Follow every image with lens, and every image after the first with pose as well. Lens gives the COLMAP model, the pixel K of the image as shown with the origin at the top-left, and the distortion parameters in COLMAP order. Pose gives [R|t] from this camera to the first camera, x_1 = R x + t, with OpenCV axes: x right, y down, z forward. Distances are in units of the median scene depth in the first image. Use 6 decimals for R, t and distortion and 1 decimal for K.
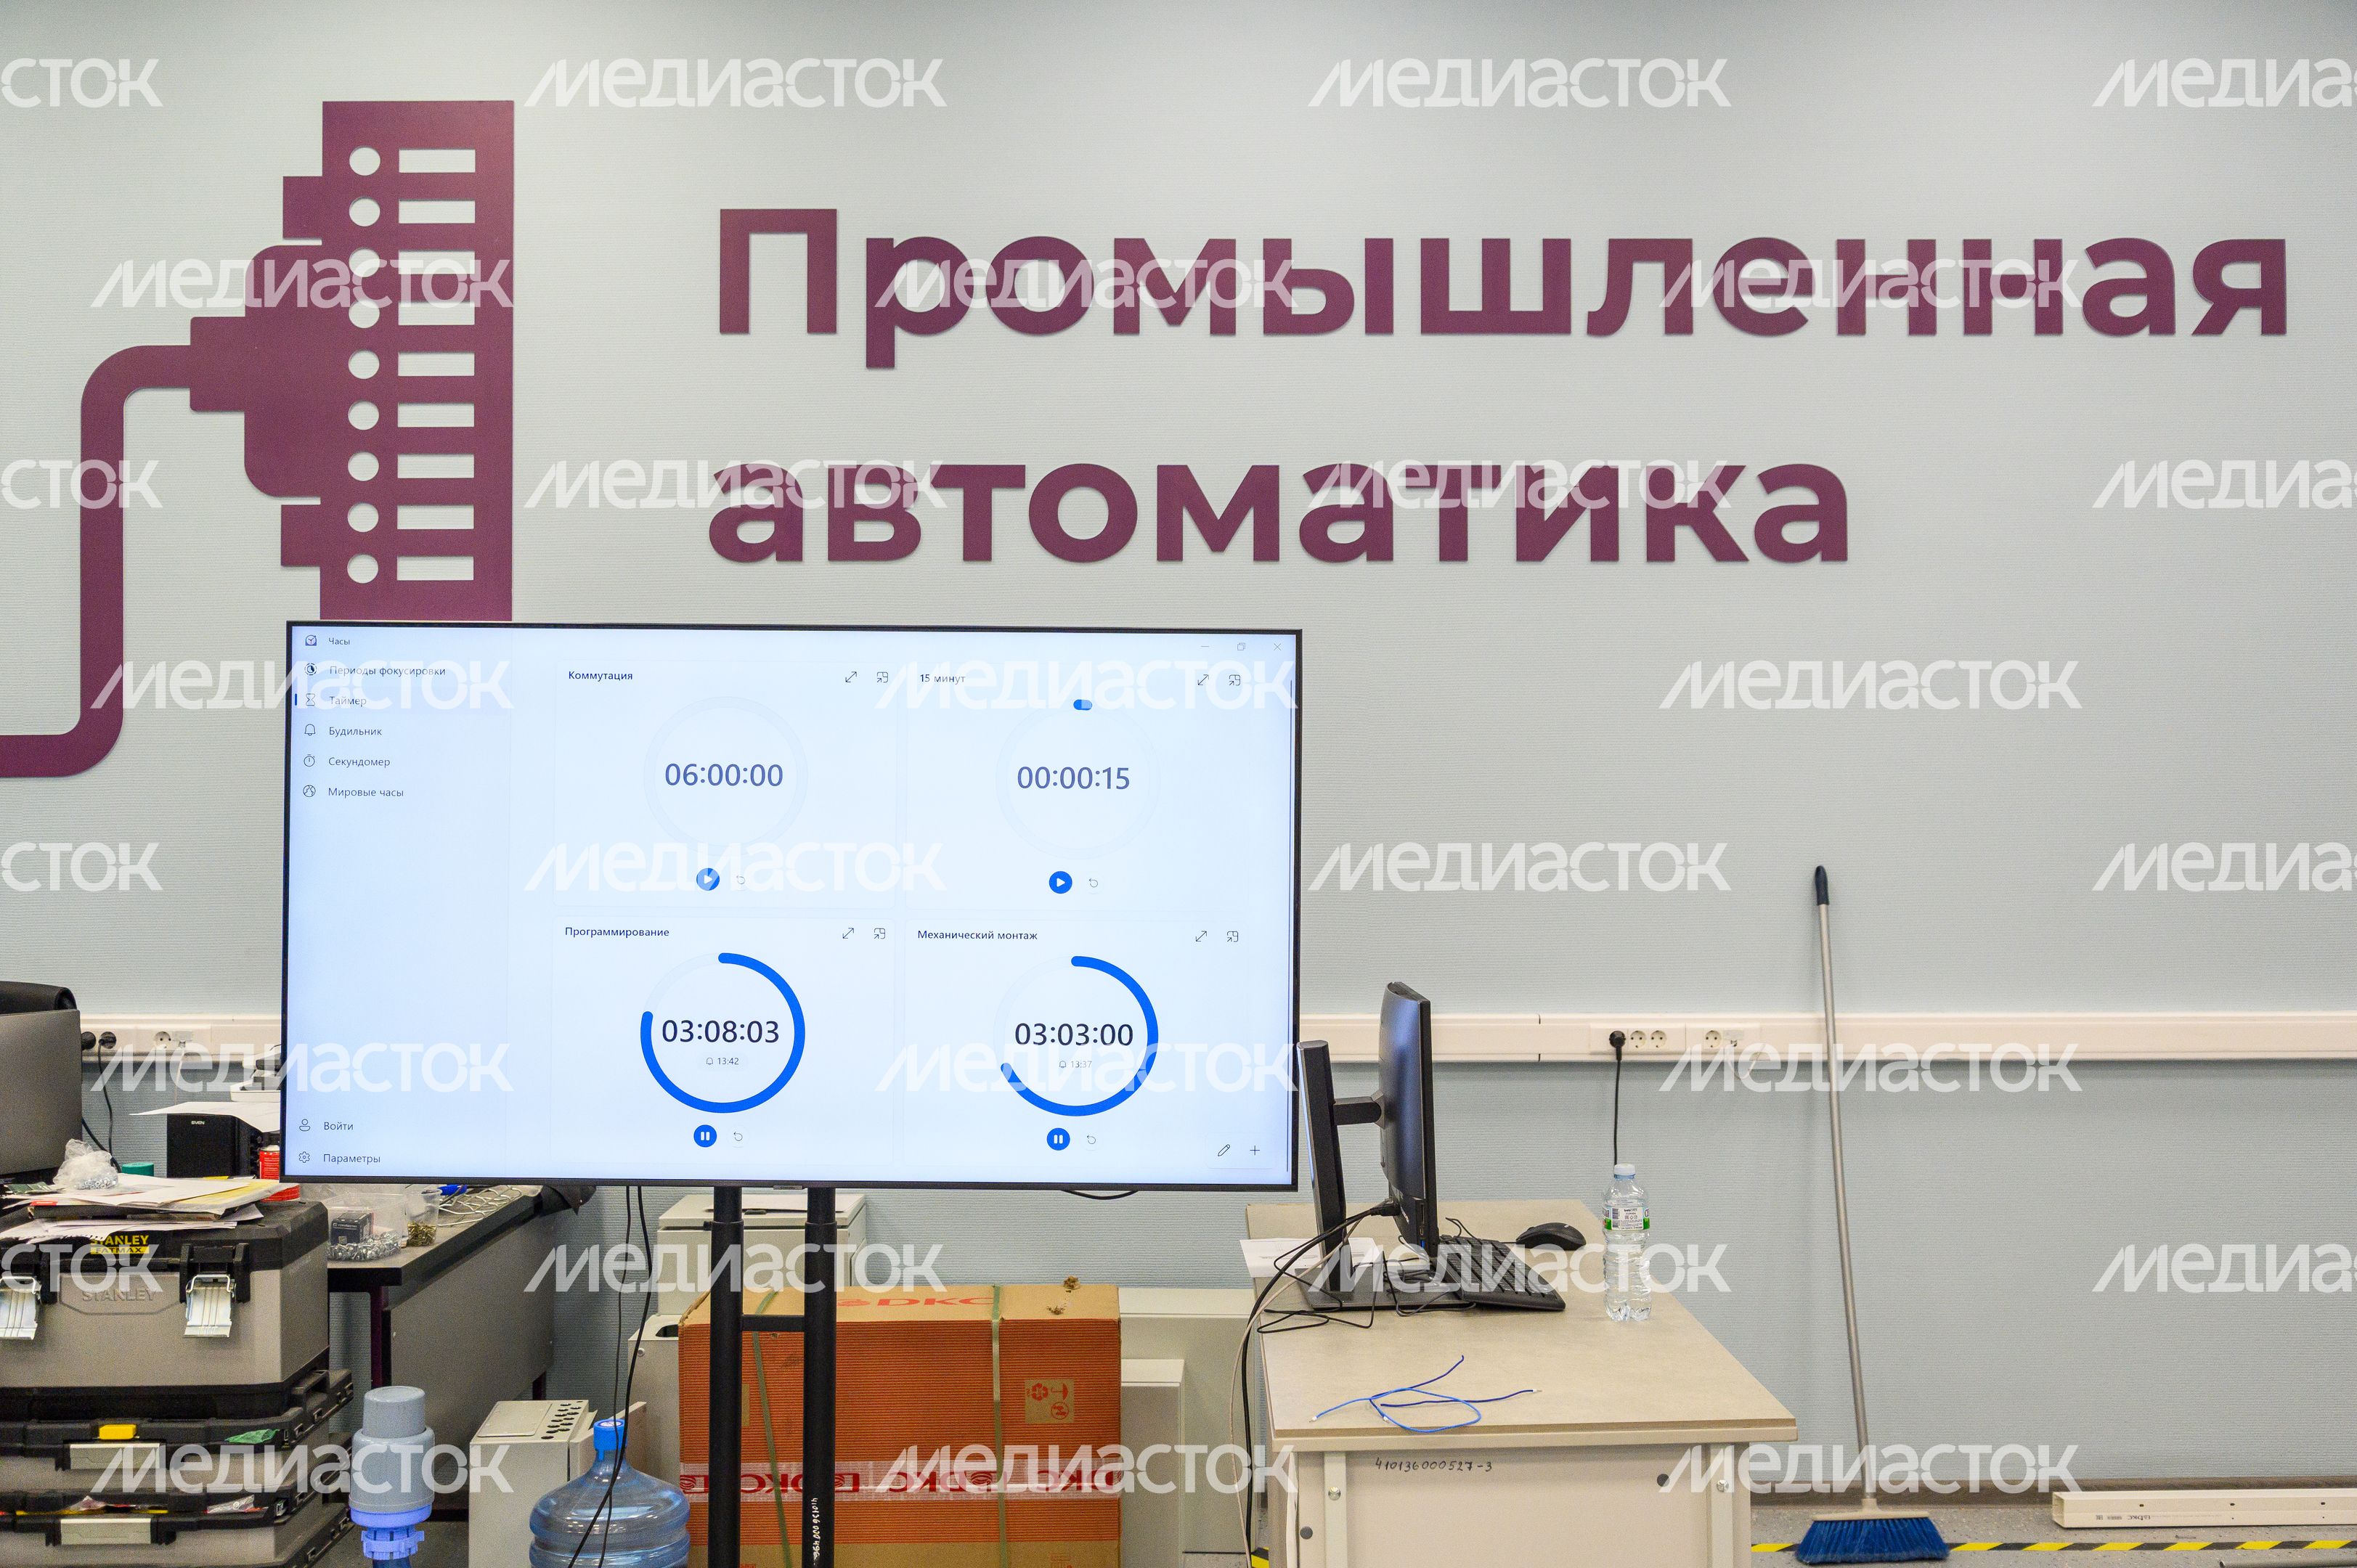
lens RADIAL K [[2326.5, 0, 1180.6], [0, 2326.5, 782.5], [0, 0, 1]] dist [-0.024185, 0.000000]
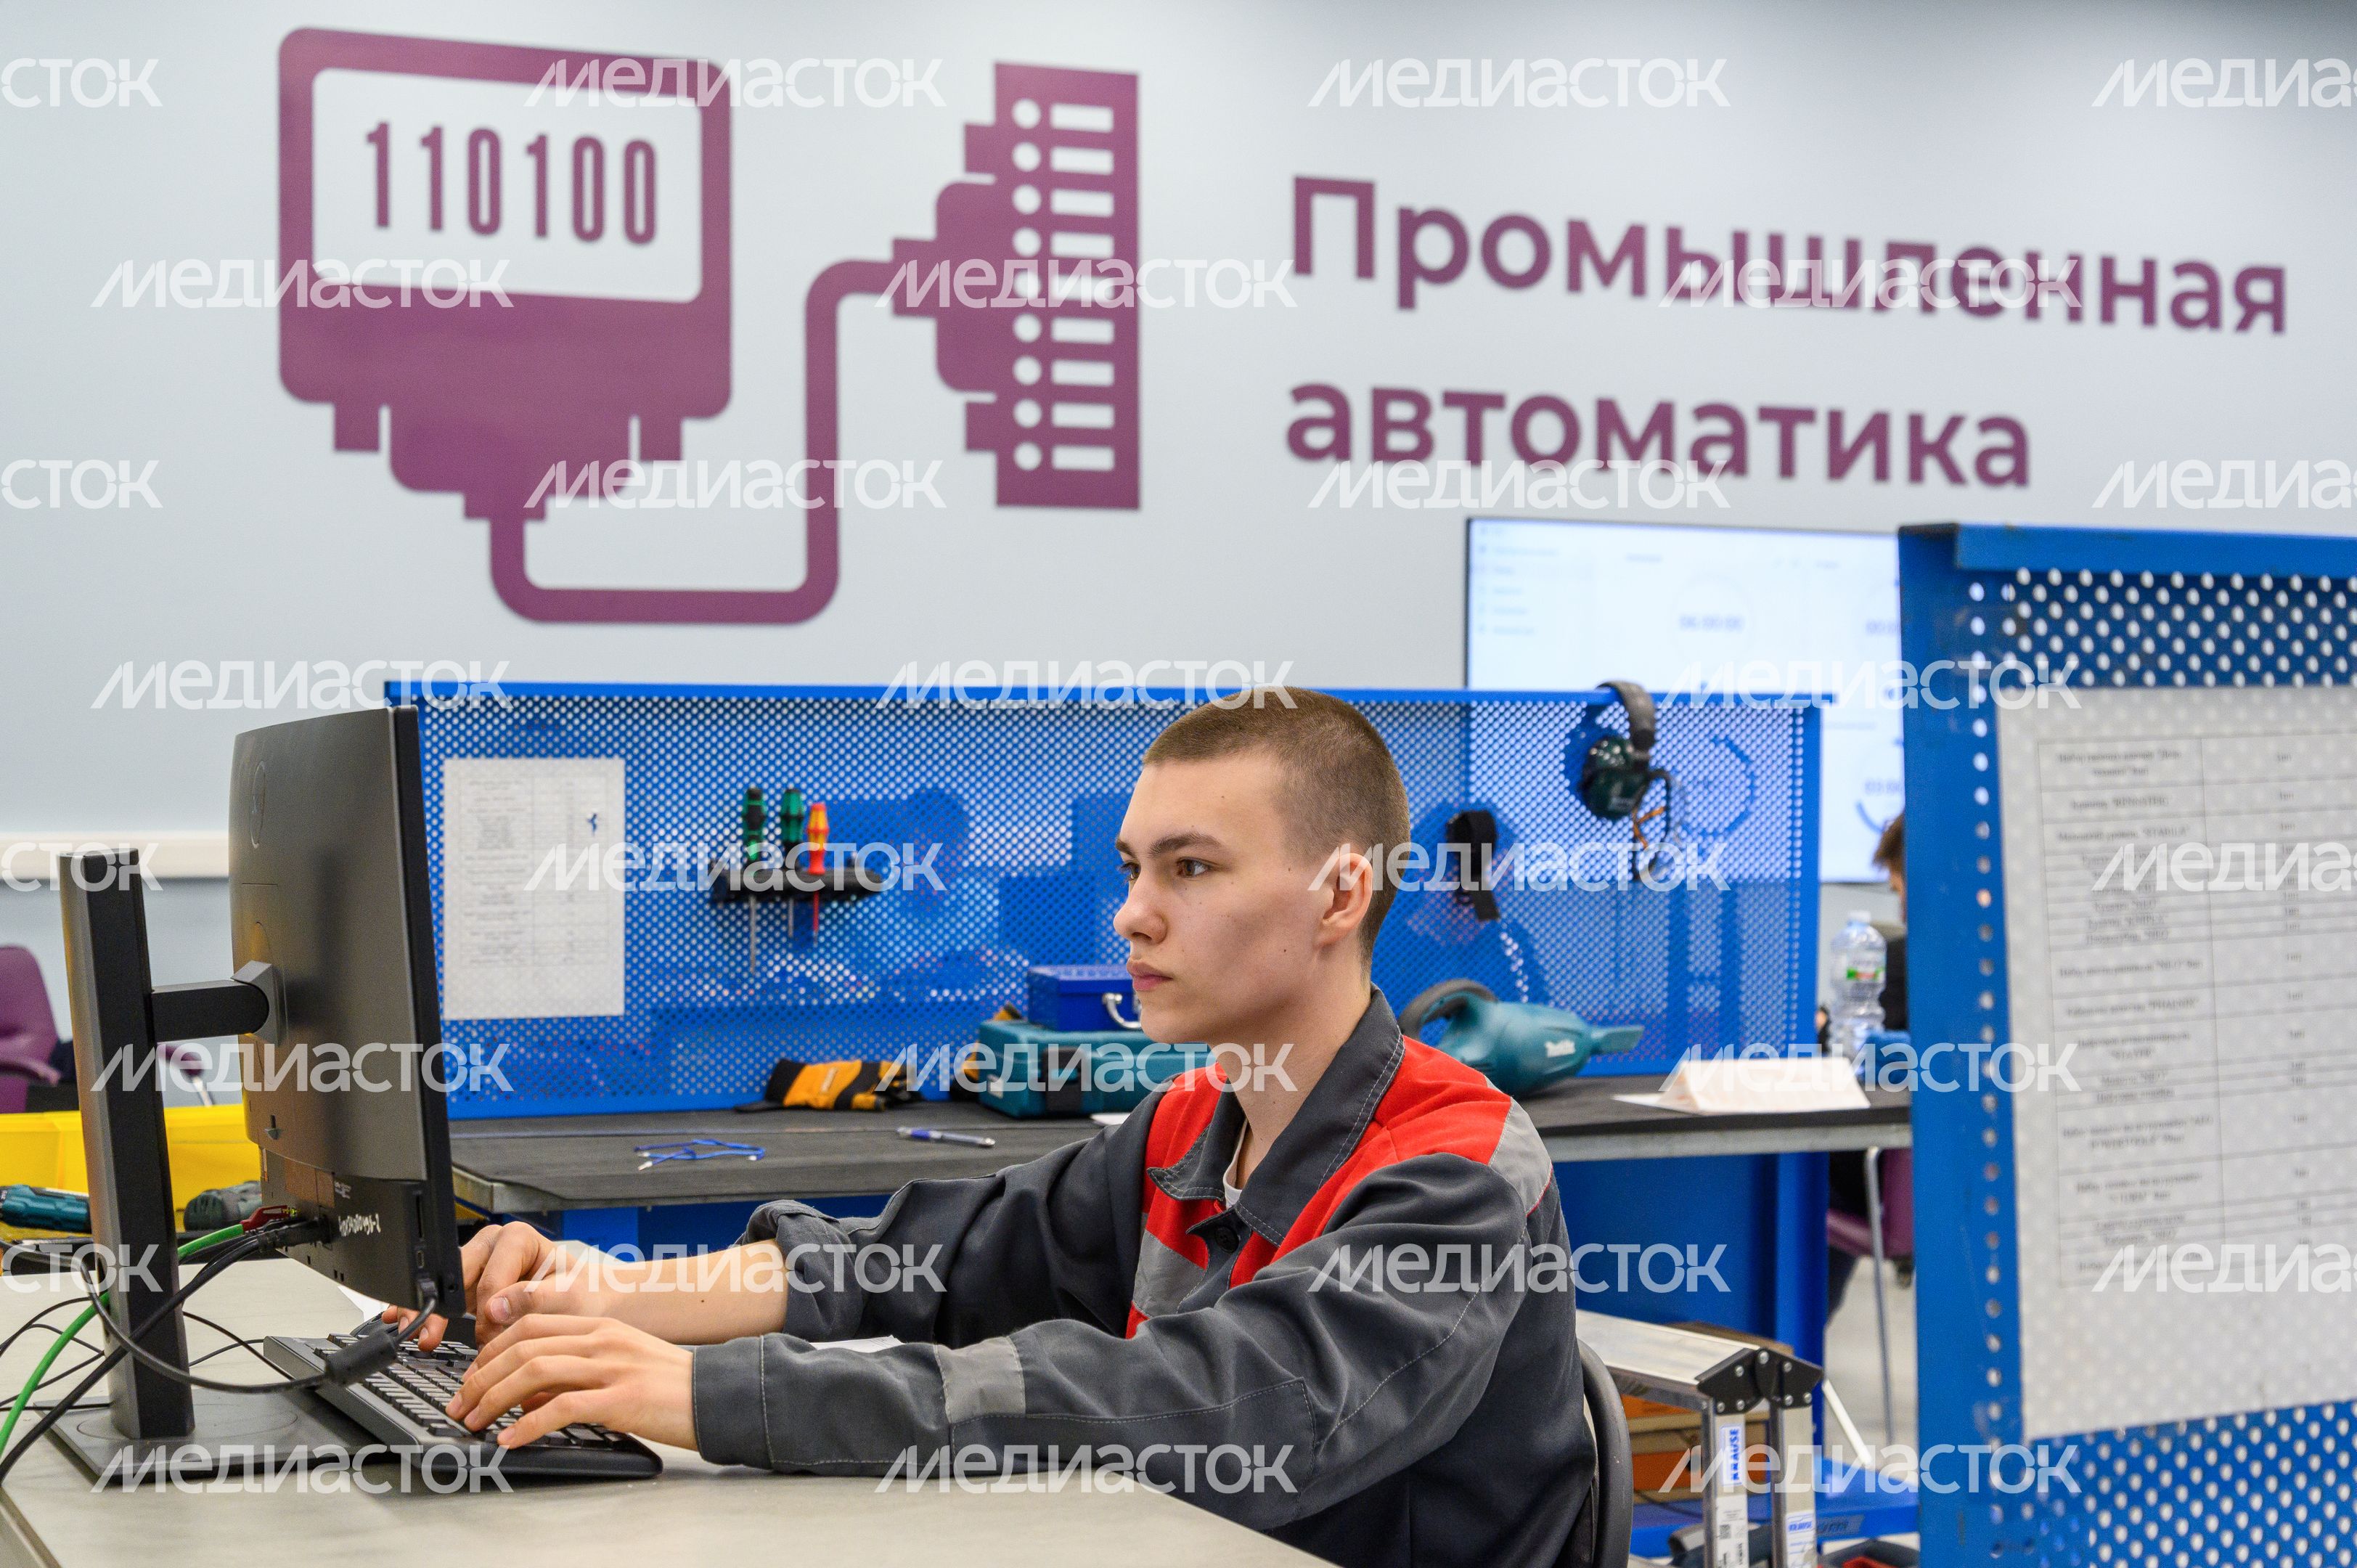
lens RADIAL K [[3801.0, 0, 1167.5], [0, 3801.0, 784.3], [0, 0, 1]] dist [0.014417, 0.000000]
pose [[0.907089, -0.002055, 0.420933, -1.113208], [-0.005573, 0.999842, 0.016892, 0.044246], [-0.420901, -0.017668, 0.906934, -0.816940]]
